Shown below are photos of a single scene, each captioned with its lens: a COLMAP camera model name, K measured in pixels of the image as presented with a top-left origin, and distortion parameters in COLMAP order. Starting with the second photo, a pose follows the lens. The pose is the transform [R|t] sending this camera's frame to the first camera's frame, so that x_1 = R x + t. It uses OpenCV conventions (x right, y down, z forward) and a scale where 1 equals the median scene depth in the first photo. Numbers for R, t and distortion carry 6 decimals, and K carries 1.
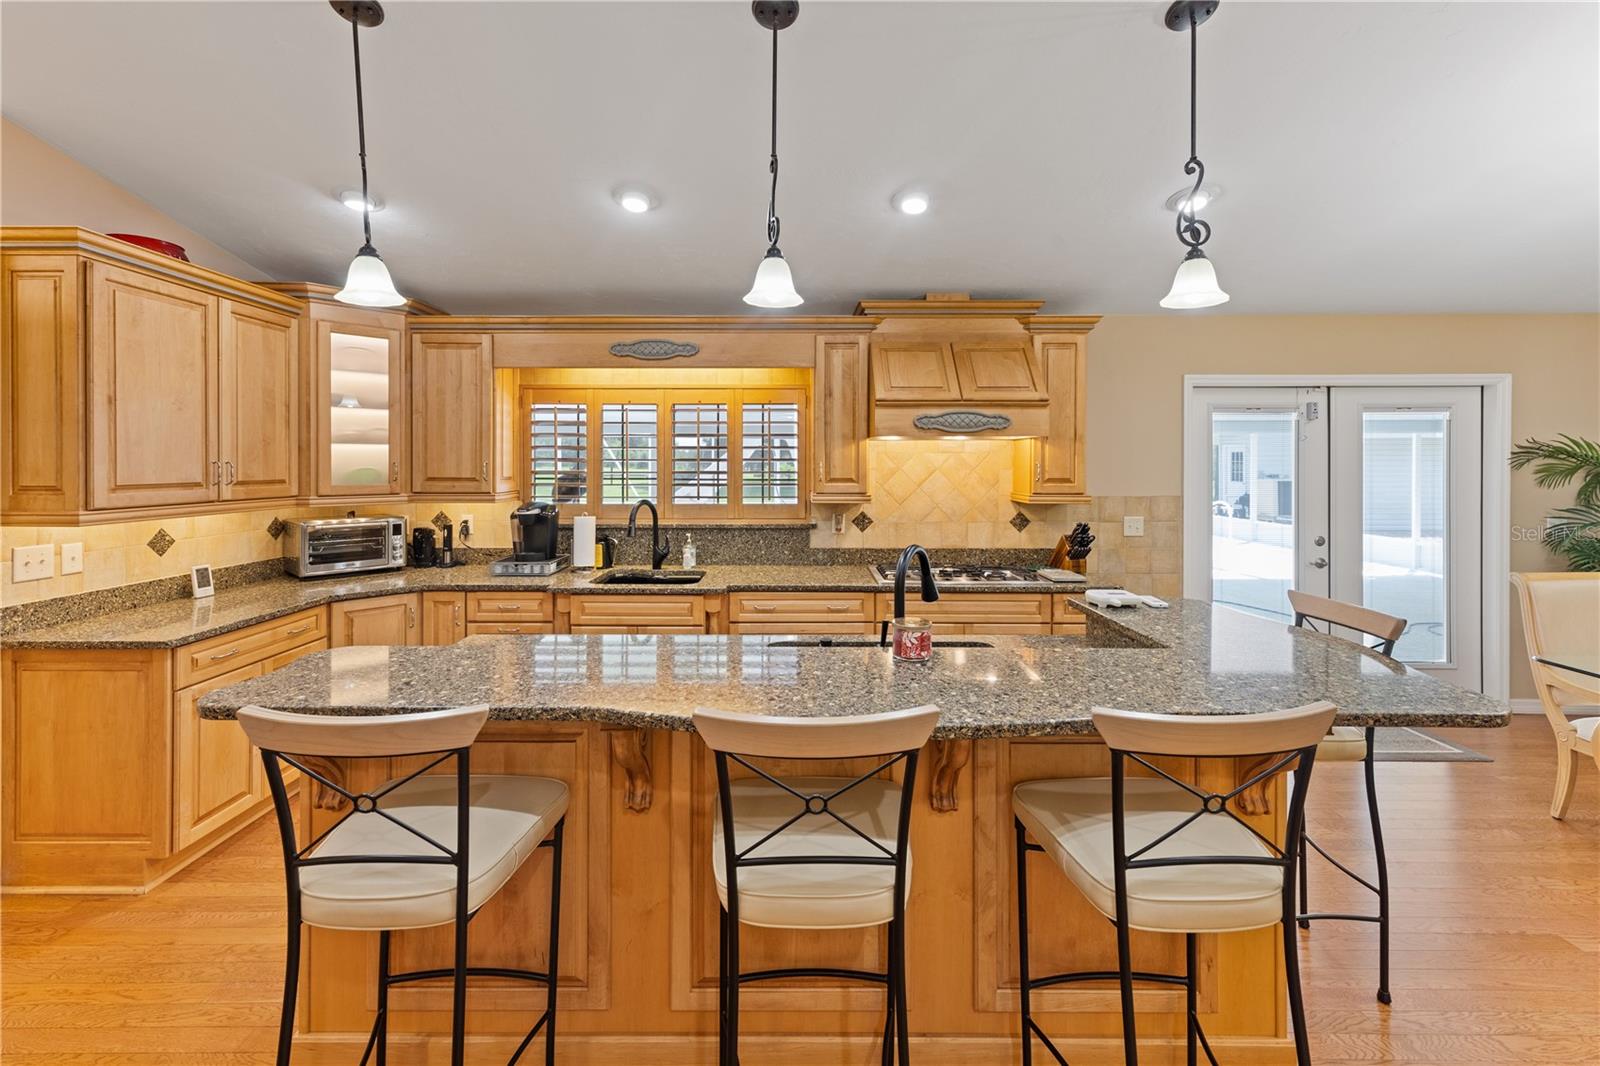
lens RADIAL K [[657.4, 0, 794.3], [0, 657.4, 465.2], [0, 0, 1]] dist [0.003154, -0.000016]
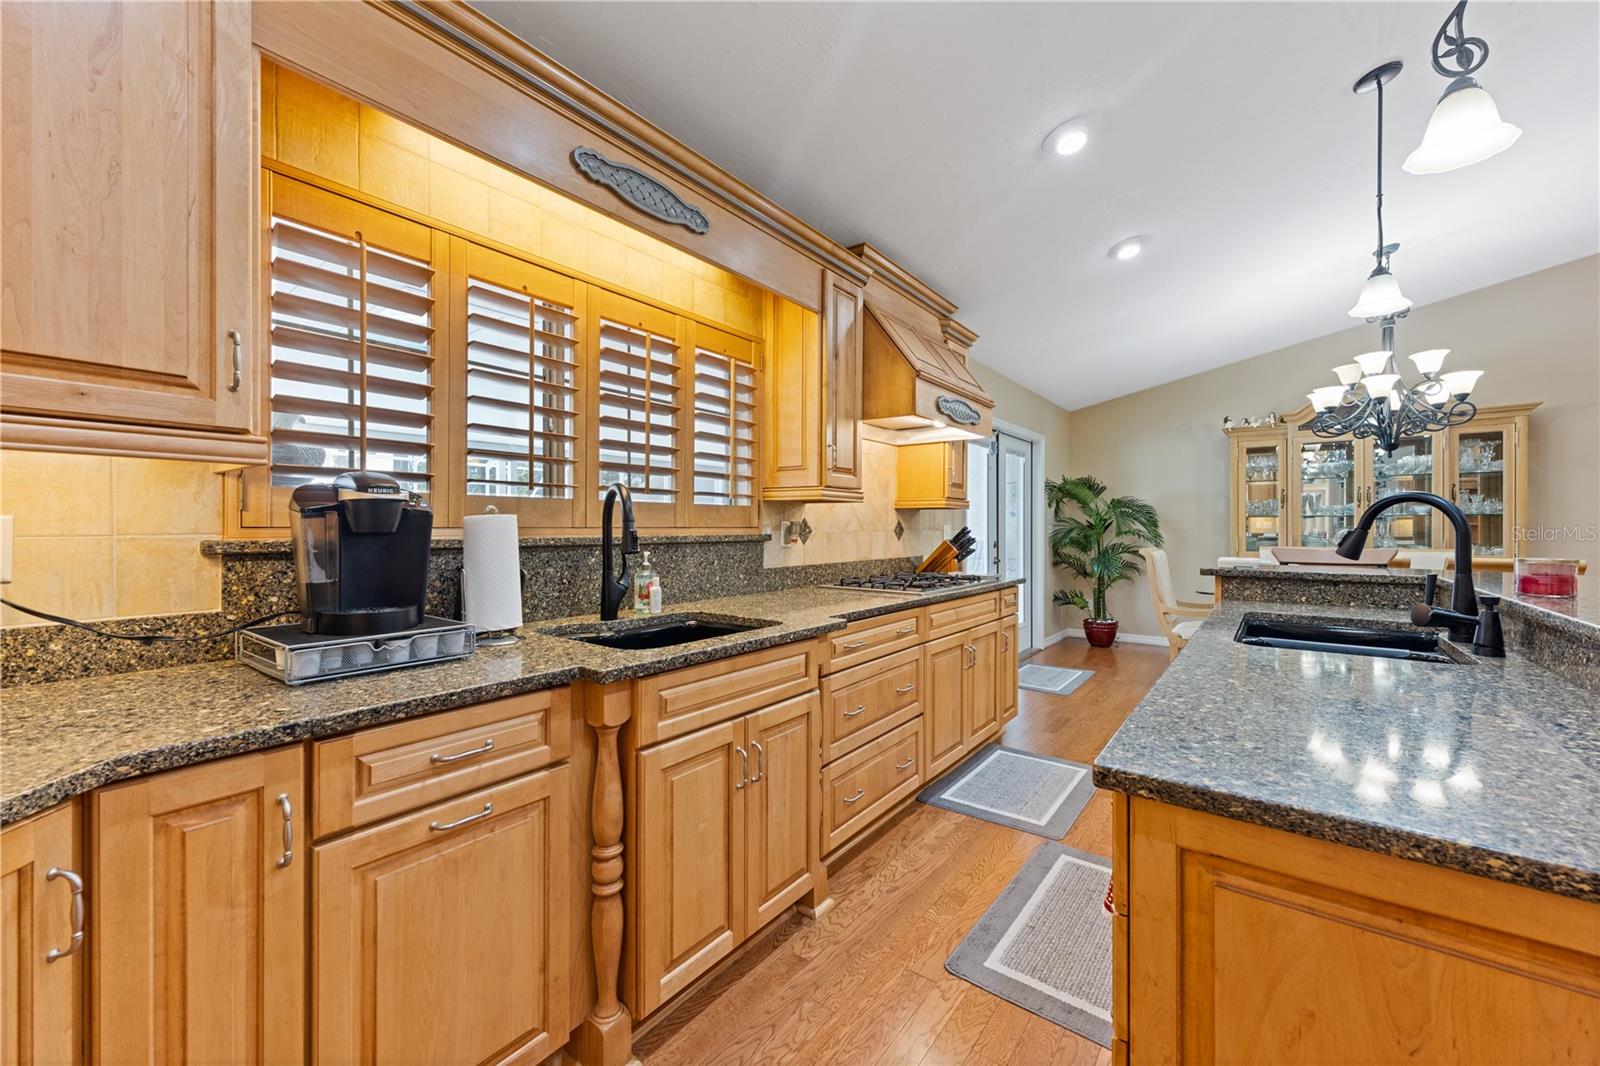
lens RADIAL K [[639.1, 0, 795.2], [0, 639.1, 527.2], [0, 0, 1]] dist [0.000836, -0.000001]
pose [[0.594005, 0.000859, 0.804461, -0.552726], [0.001392, 0.999997, -0.002095, 0.088915], [-0.804460, 0.002364, 0.594002, 0.600613]]
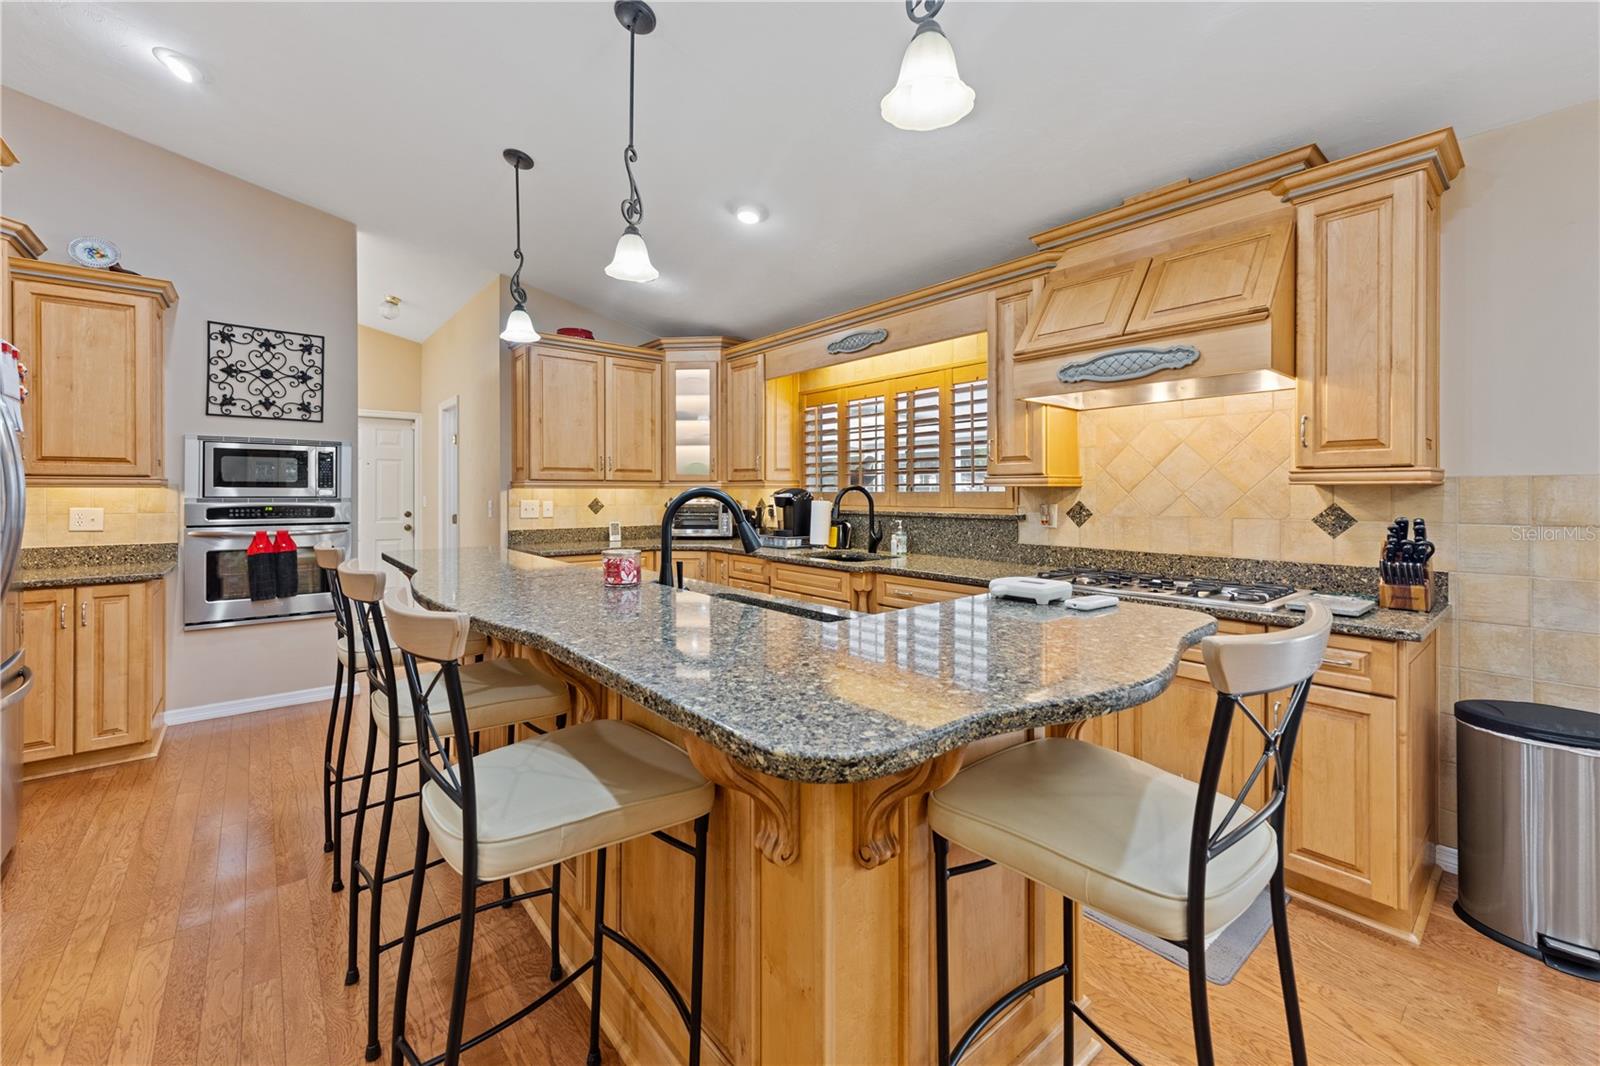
lens RADIAL K [[647.5, 0, 792.8], [0, 647.5, 495.4], [0, 0, 1]] dist [0.006031, 0.000212]
pose [[0.641380, 0.003250, -0.767216, 0.518110], [-0.002663, 0.999994, 0.002009, 0.067649], [0.767219, 0.000754, 0.641385, 0.252682]]
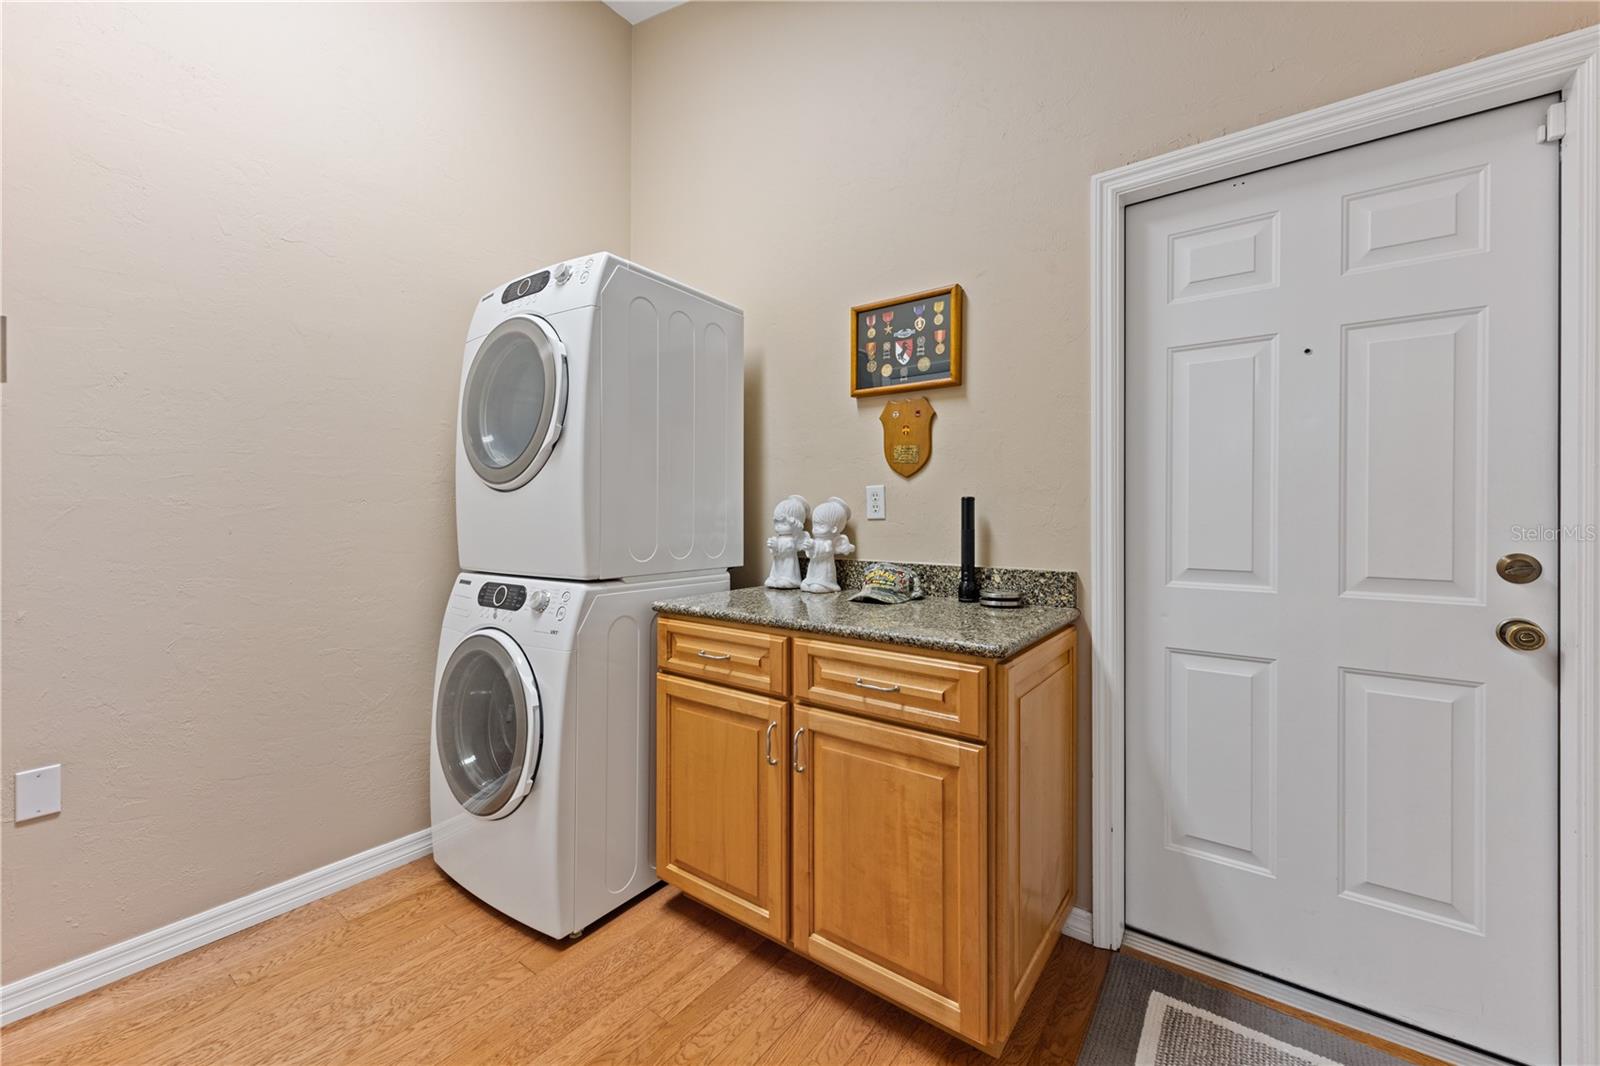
lens RADIAL K [[636.3, 0, 791.7], [0, 636.3, 516.0], [0, 0, 1]] dist [0.002017, 0.000037]
pose [[-0.594154, 0.002159, -0.804348, -1.017006], [-0.004164, 0.999975, 0.005760, 0.096554], [0.804340, 0.006772, -0.594130, 0.471964]]
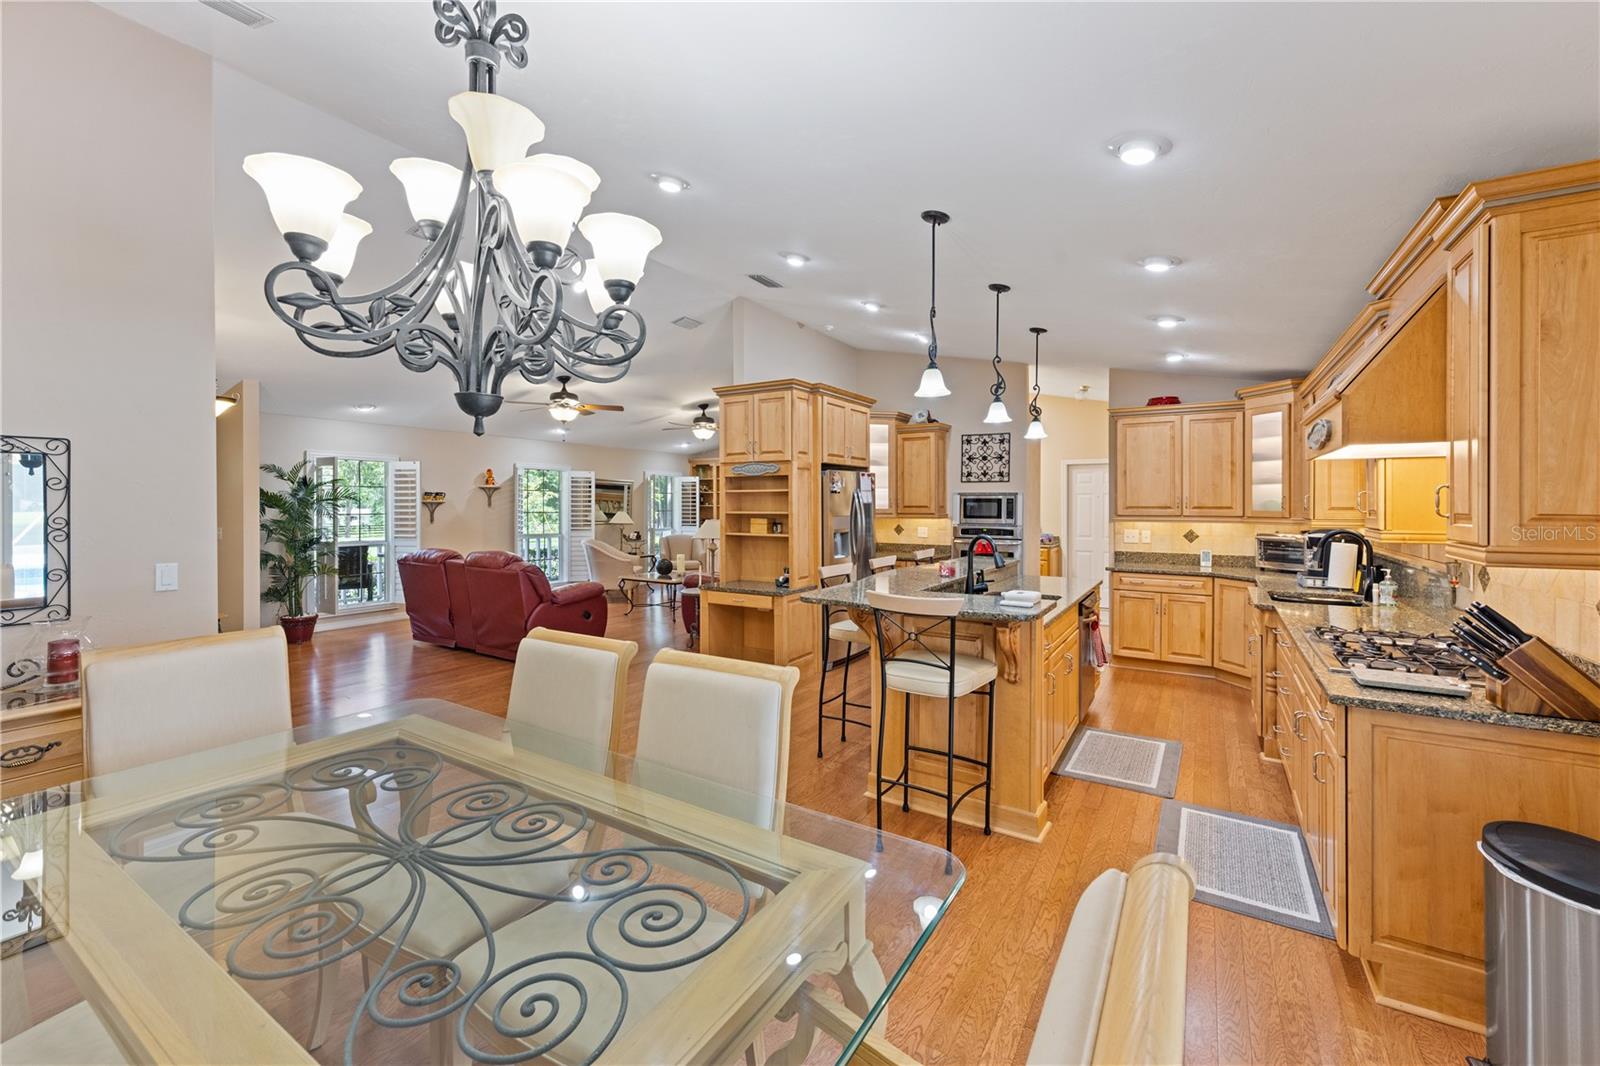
lens RADIAL K [[645.1, 0, 801.0], [0, 645.1, 504.7], [0, 0, 1]] dist [0.000346, -0.000095]
pose [[-0.519249, 0.001516, -0.854622, 1.111699], [-0.004087, 0.999983, 0.004257, 0.012604], [0.854613, 0.005704, -0.519234, 0.801550]]
